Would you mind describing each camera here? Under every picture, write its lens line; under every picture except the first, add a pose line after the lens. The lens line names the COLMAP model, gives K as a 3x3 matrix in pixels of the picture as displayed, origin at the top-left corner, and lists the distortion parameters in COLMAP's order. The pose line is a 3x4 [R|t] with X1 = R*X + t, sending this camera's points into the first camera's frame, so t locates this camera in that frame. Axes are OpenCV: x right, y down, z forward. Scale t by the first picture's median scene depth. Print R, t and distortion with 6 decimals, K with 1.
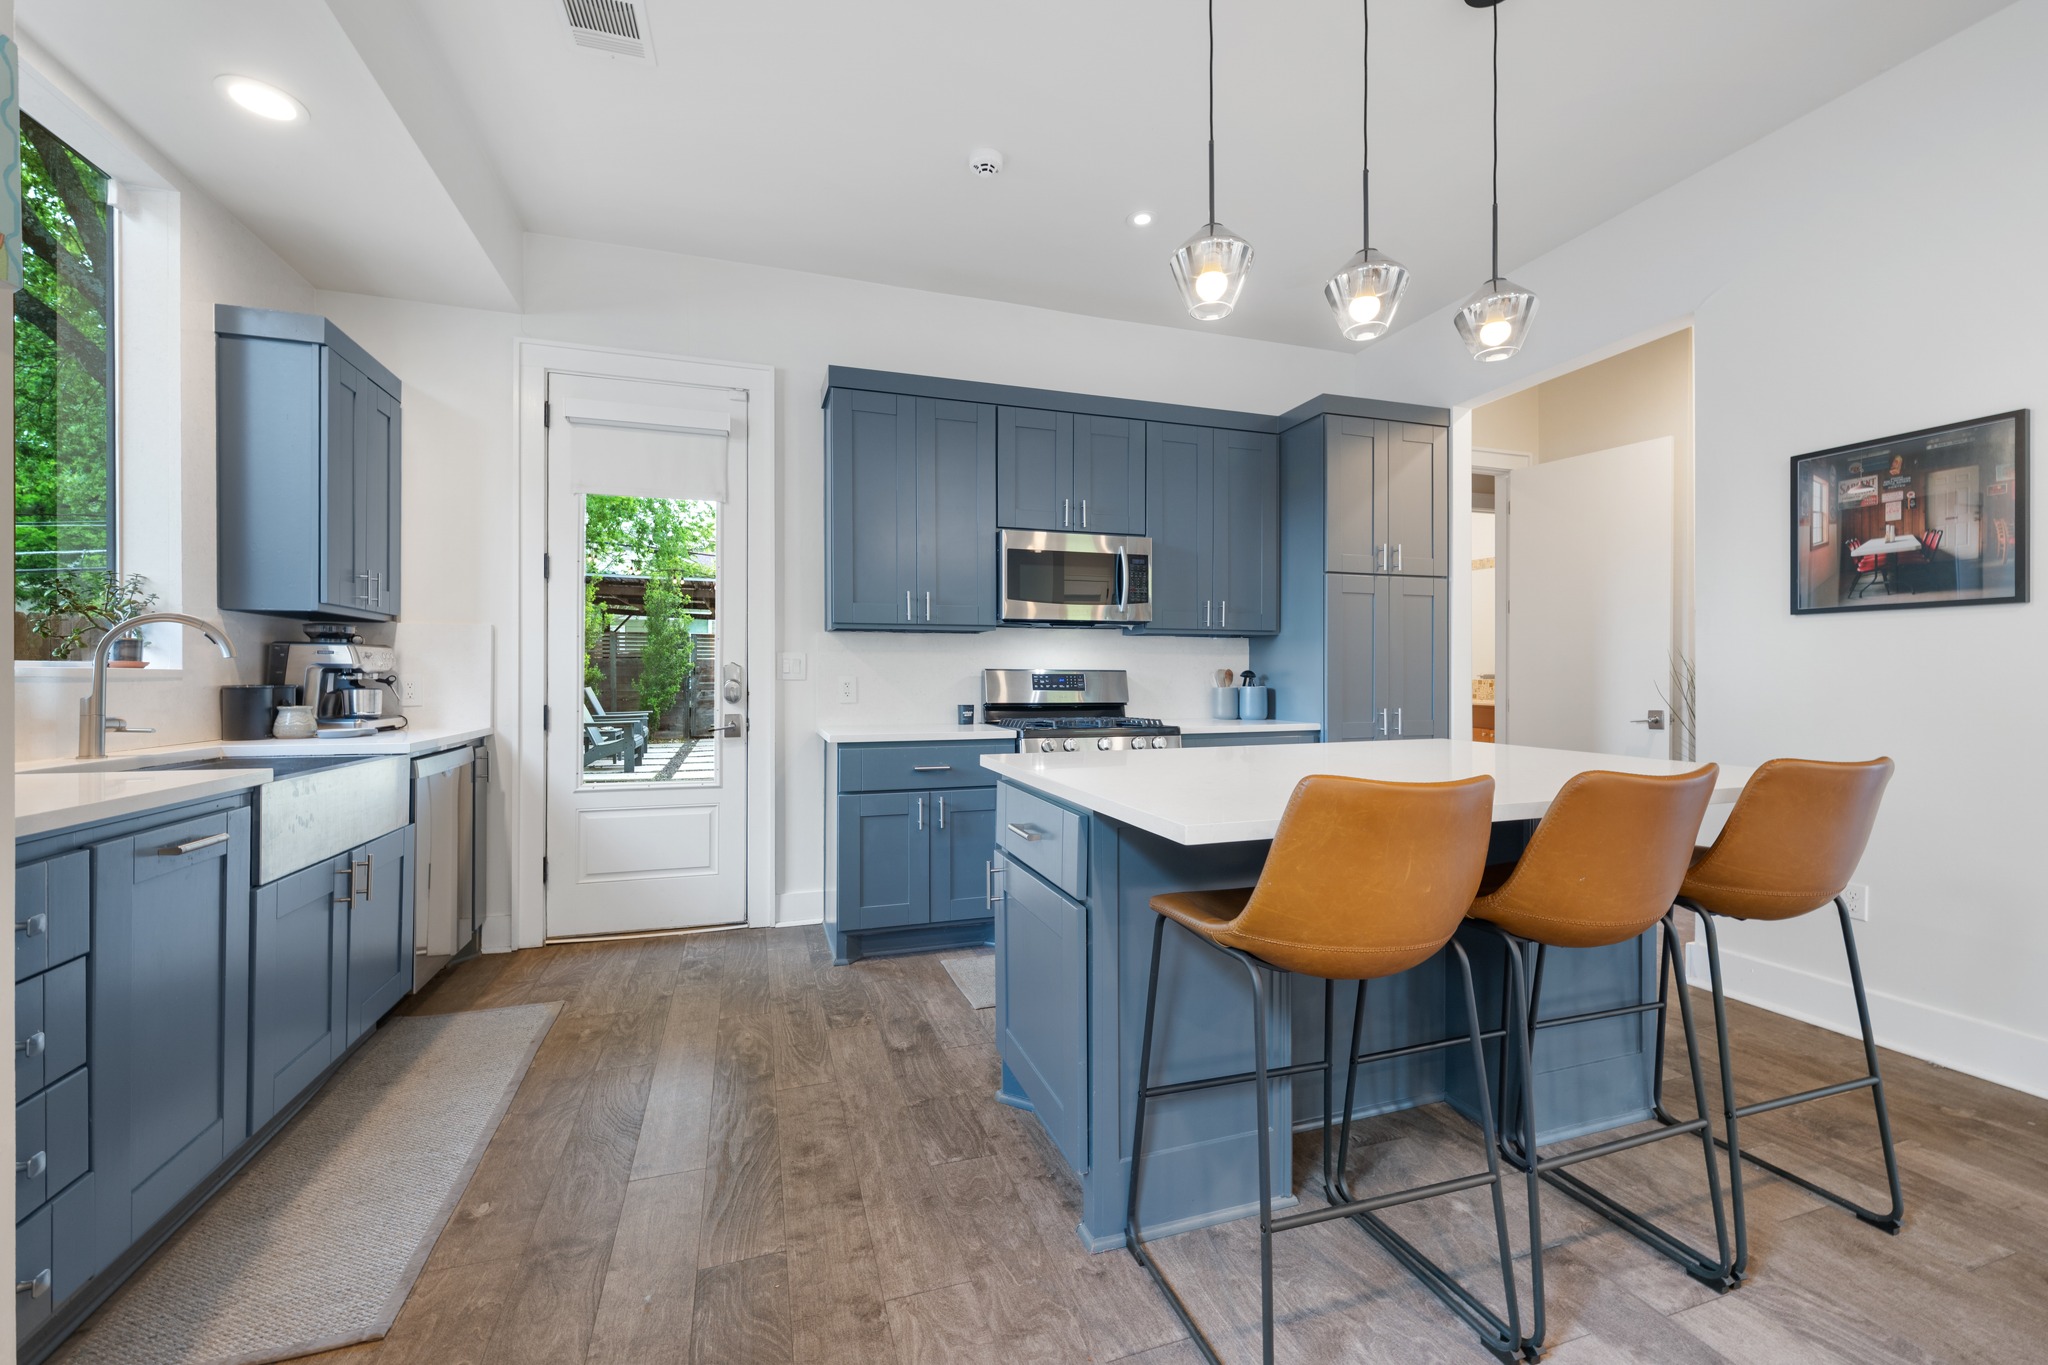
lens RADIAL K [[818.4, 0, 1007.9], [0, 818.4, 679.5], [0, 0, 1]] dist [0.000991, 0.000168]
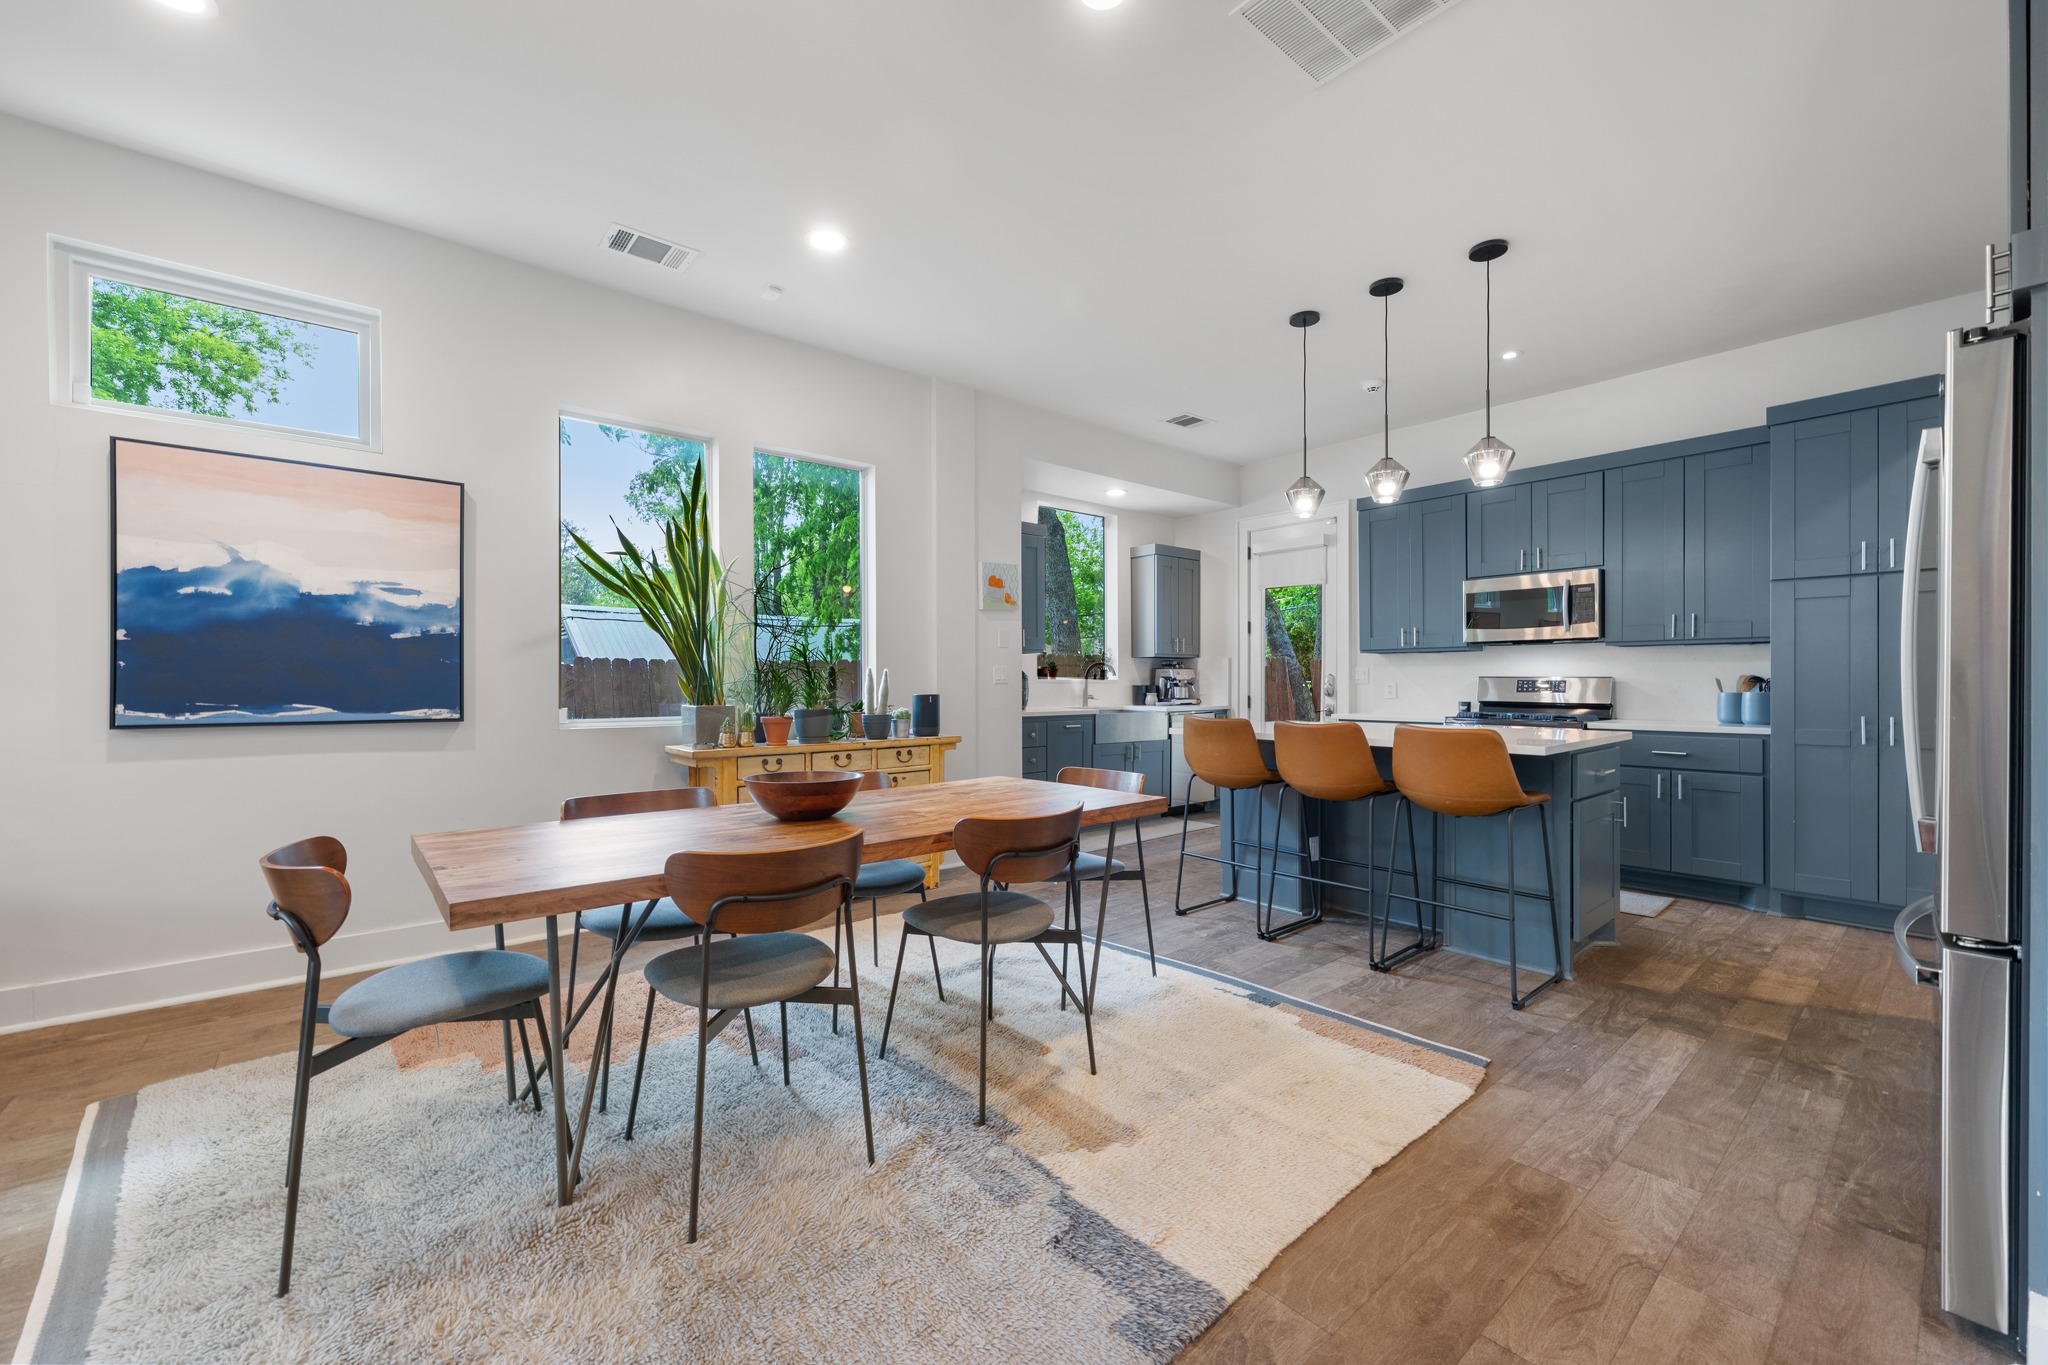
lens RADIAL K [[818.4, 0, 1018.5], [0, 818.4, 680.6], [0, 0, 1]] dist [0.000991, 0.000168]
pose [[0.369986, -0.000734, -0.929037, 1.218229], [-0.004226, 0.999988, -0.002473, 0.001147], [0.929028, 0.004841, 0.369979, -0.315644]]
